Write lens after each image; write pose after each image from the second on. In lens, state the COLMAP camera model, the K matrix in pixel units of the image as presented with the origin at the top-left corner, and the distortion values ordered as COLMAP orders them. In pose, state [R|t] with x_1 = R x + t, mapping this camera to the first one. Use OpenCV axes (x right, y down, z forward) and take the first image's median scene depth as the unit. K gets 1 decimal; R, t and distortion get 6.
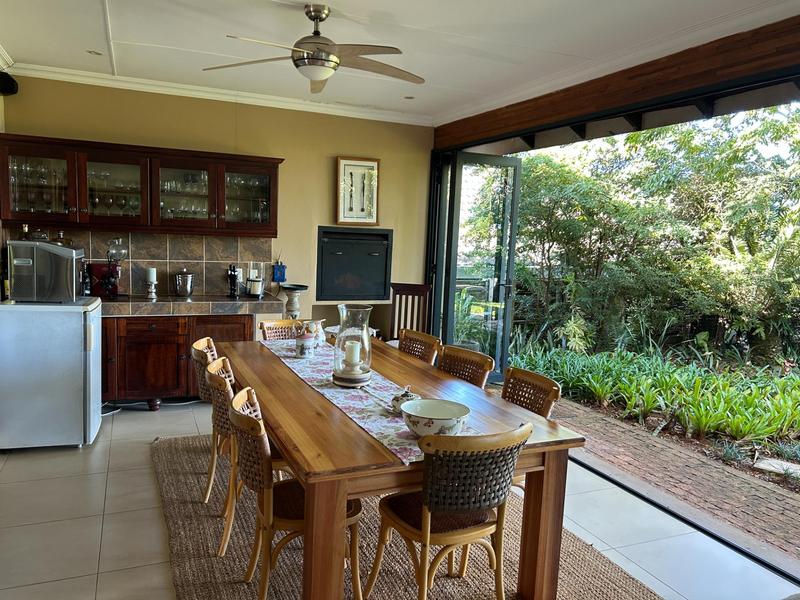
lens RADIAL K [[603.1, 0, 399.8], [0, 603.1, 301.7], [0, 0, 1]] dist [0.053151, -0.046715]
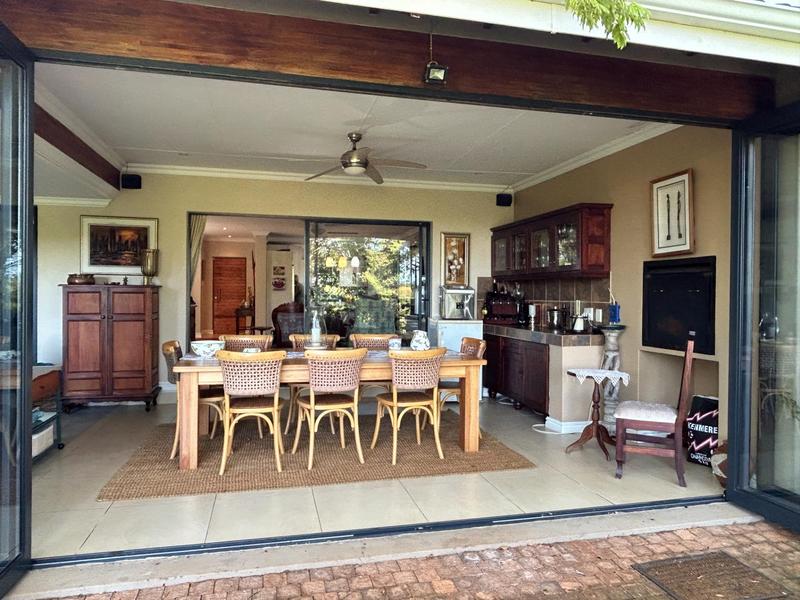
lens RADIAL K [[539.9, 0, 399.4], [0, 539.9, 295.9], [0, 0, 1]] dist [-0.002335, -0.001604]
pose [[-0.176192, -0.042055, -0.983457, 0.711769], [-0.129102, 0.991444, -0.019267, -0.011895], [0.975853, 0.123571, -0.180114, 0.786703]]
